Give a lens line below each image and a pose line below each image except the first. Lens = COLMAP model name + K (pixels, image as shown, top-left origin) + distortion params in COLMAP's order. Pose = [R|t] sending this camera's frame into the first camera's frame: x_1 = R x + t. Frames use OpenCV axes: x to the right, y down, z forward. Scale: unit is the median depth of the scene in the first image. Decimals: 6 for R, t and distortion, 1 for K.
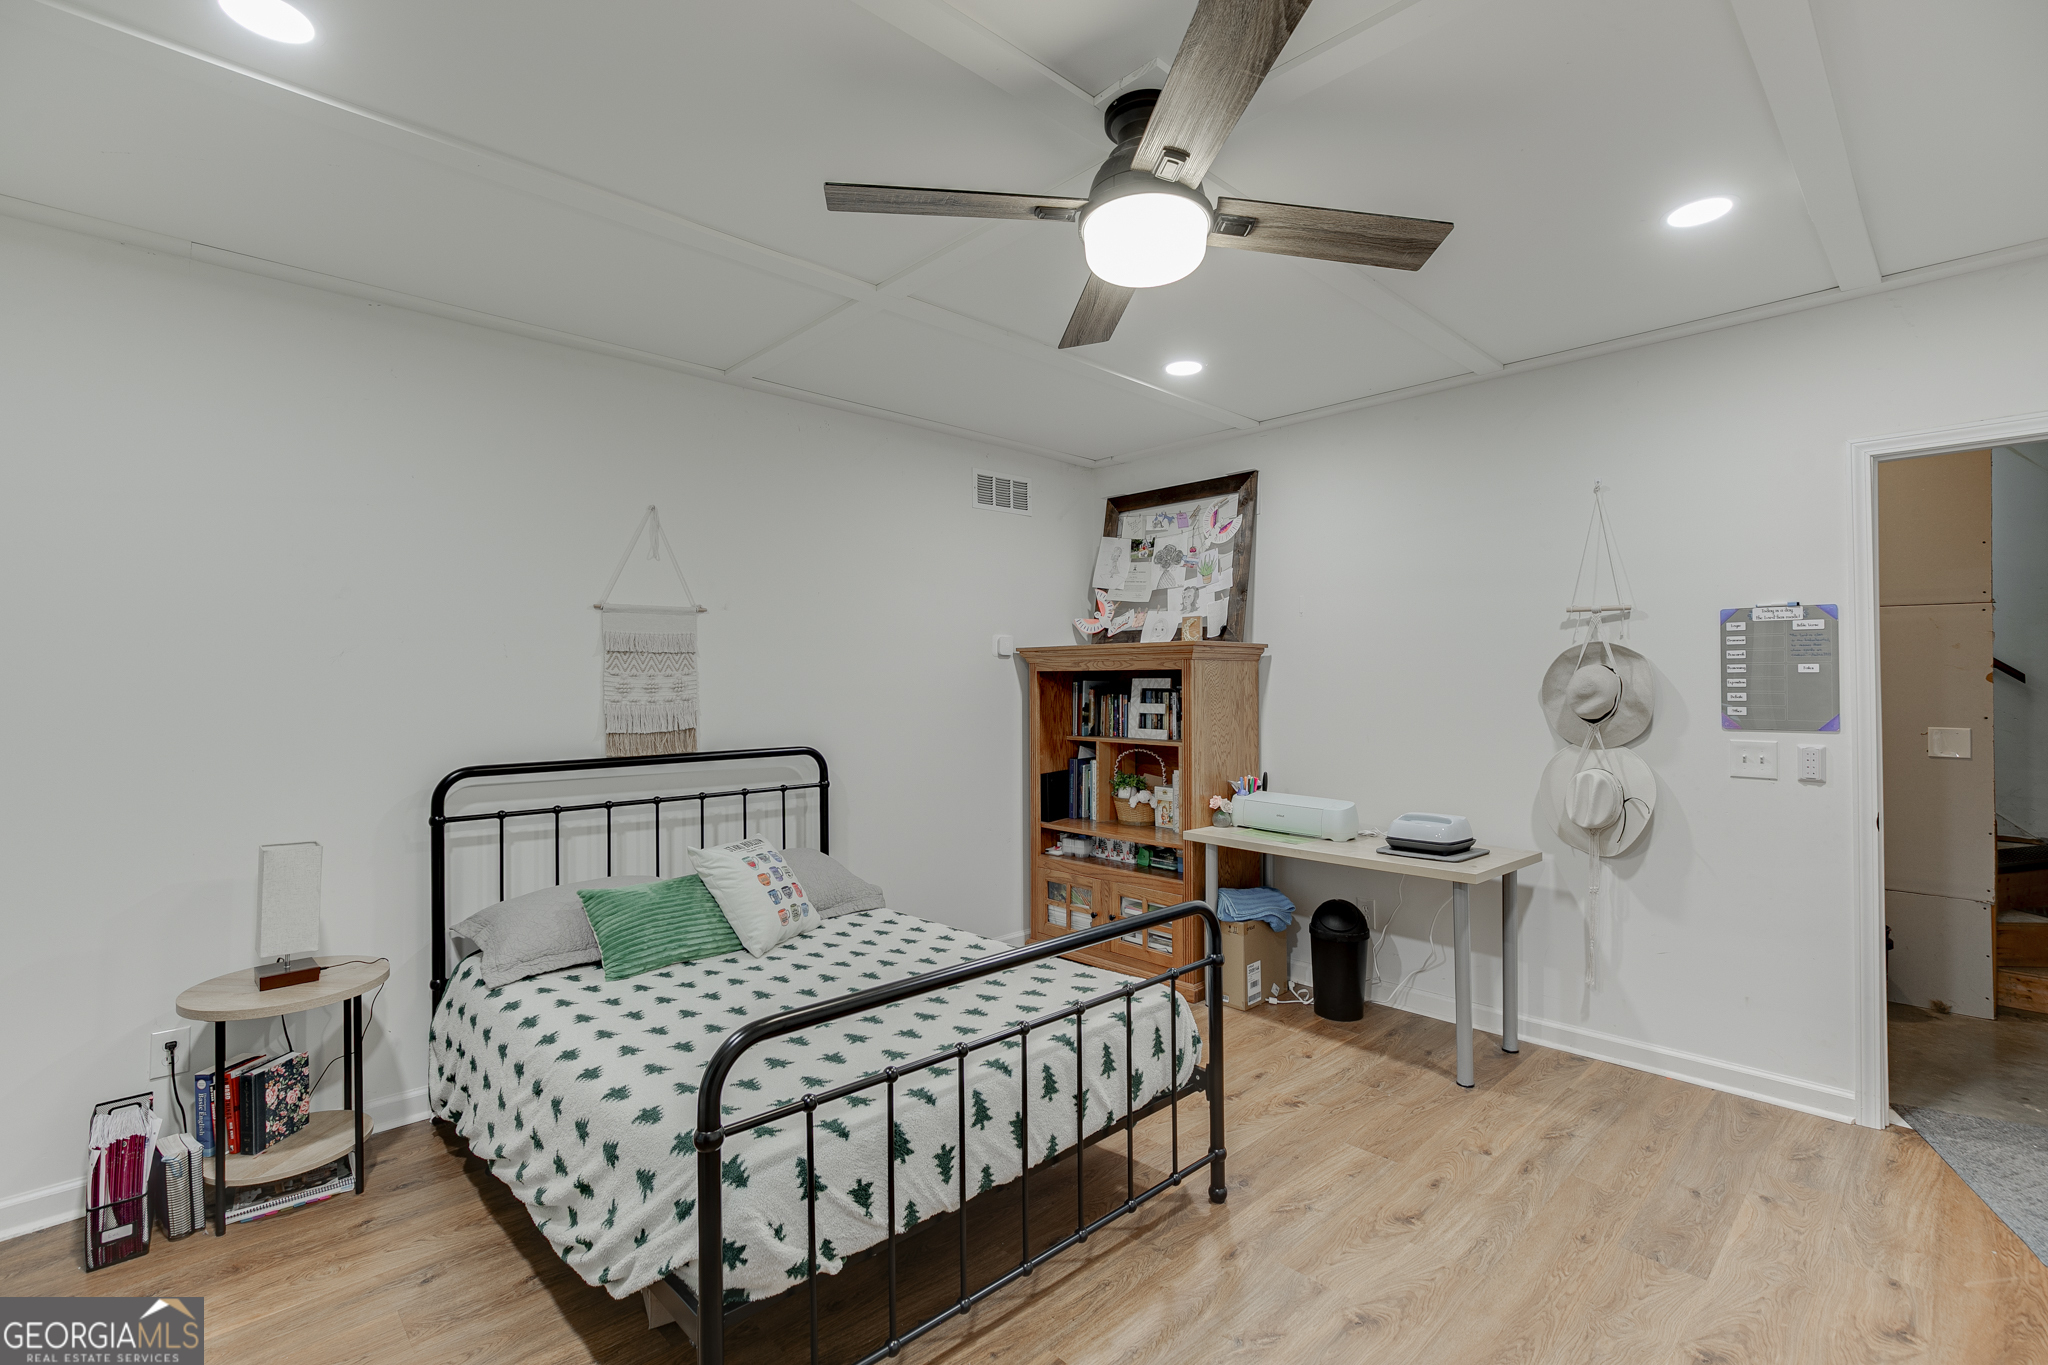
lens RADIAL K [[919.9, 0, 1022.9], [0, 919.9, 676.8], [0, 0, 1]] dist [-0.016969, 0.004420]
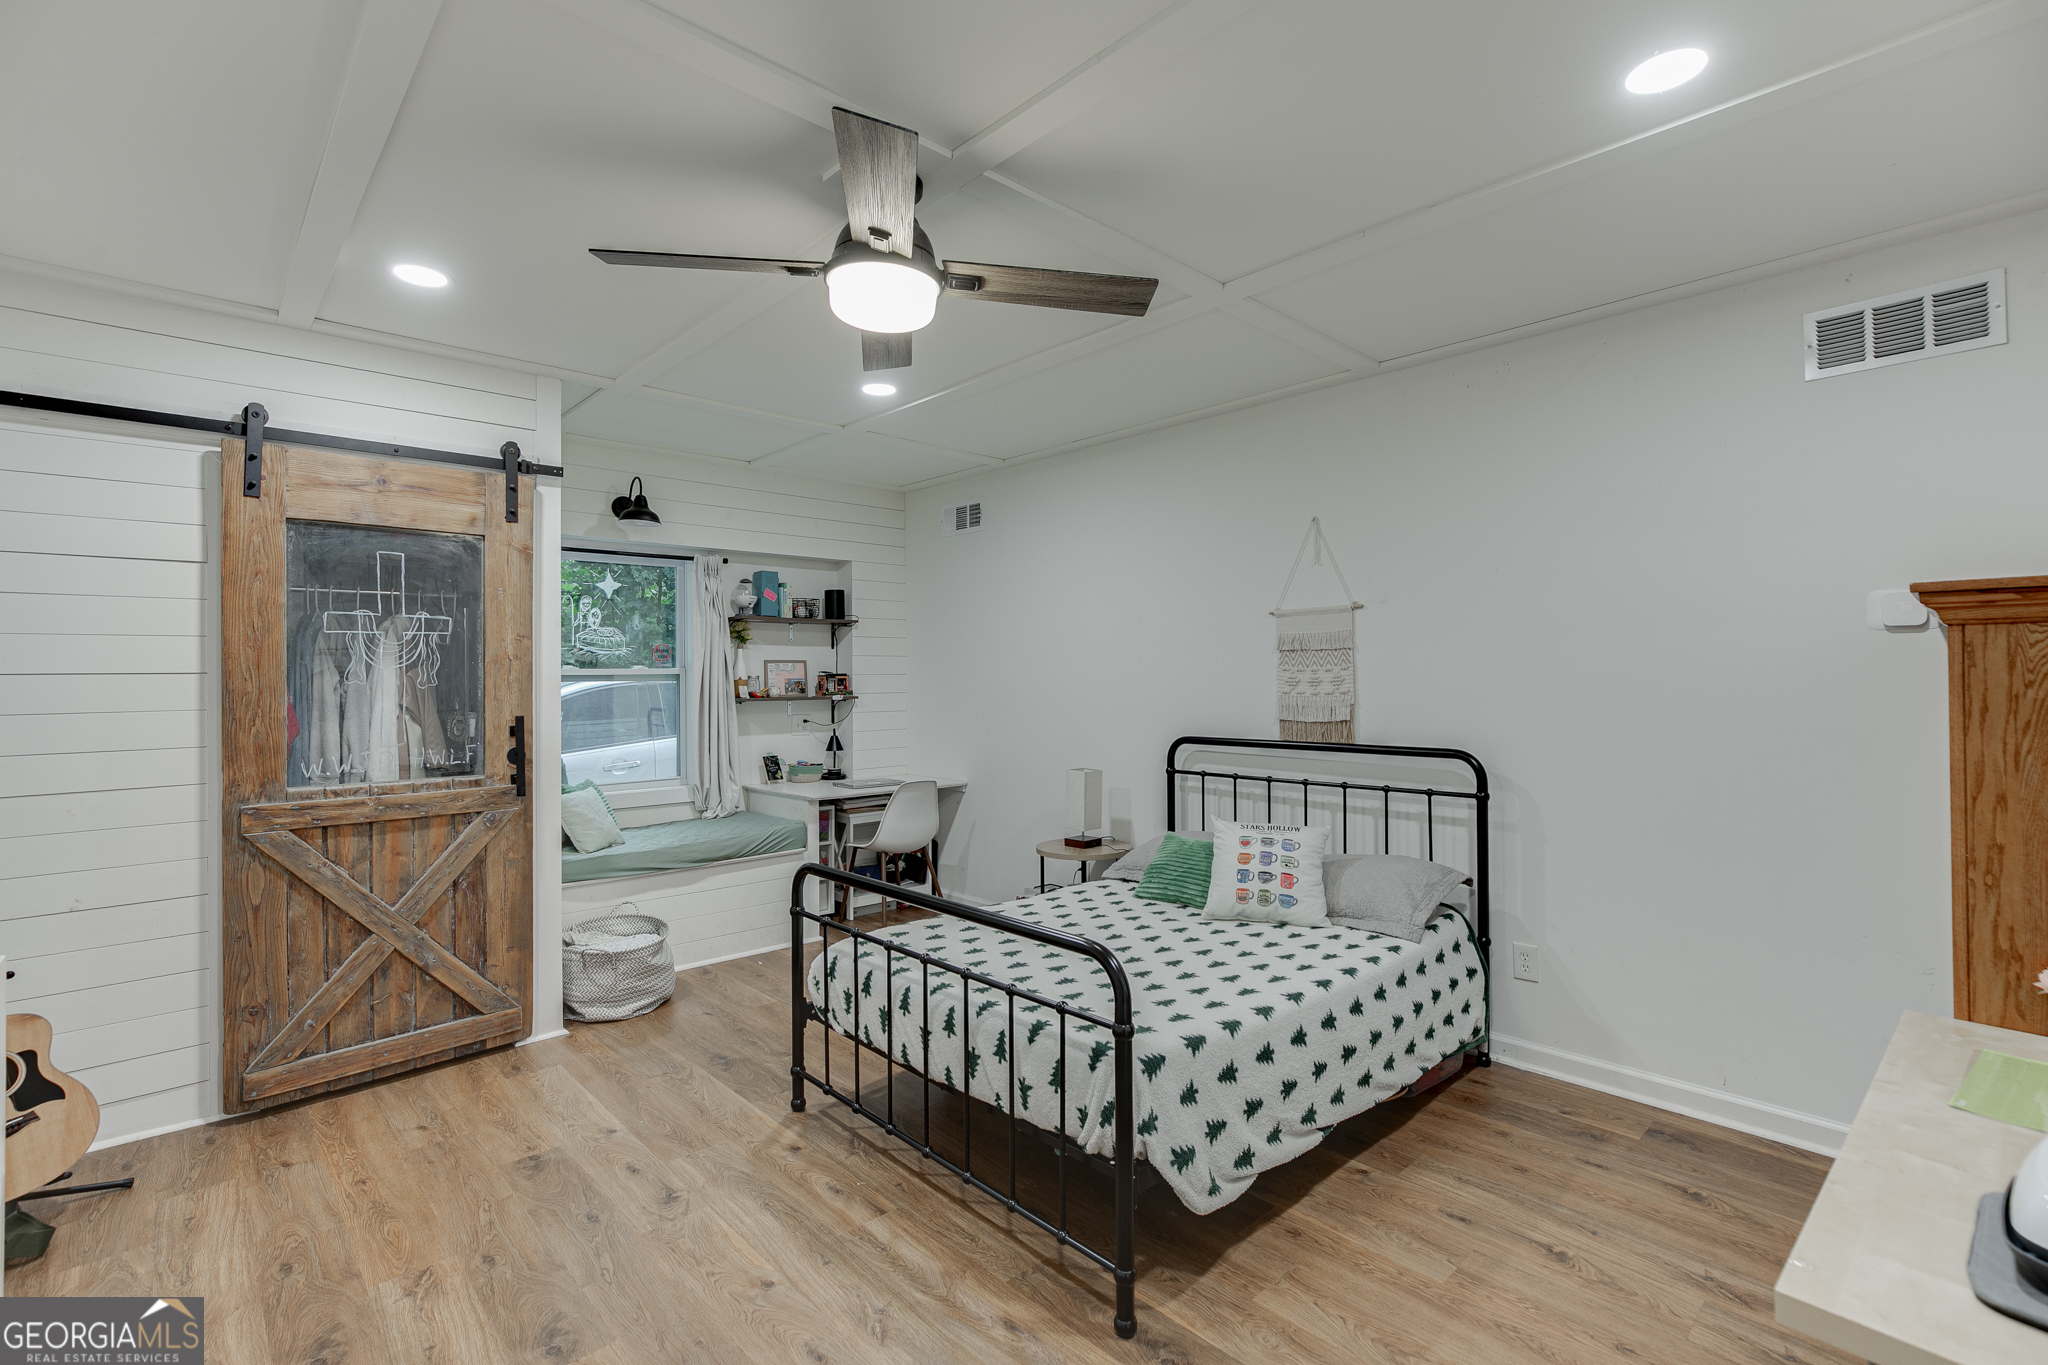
lens RADIAL K [[919.9, 0, 1022.4], [0, 919.9, 680.3], [0, 0, 1]] dist [-0.016969, 0.004420]
pose [[-0.002358, 0.006706, -0.999975, 0.727869], [0.010924, 0.999918, 0.006680, -0.000697], [0.999938, -0.010908, -0.002431, 0.667088]]
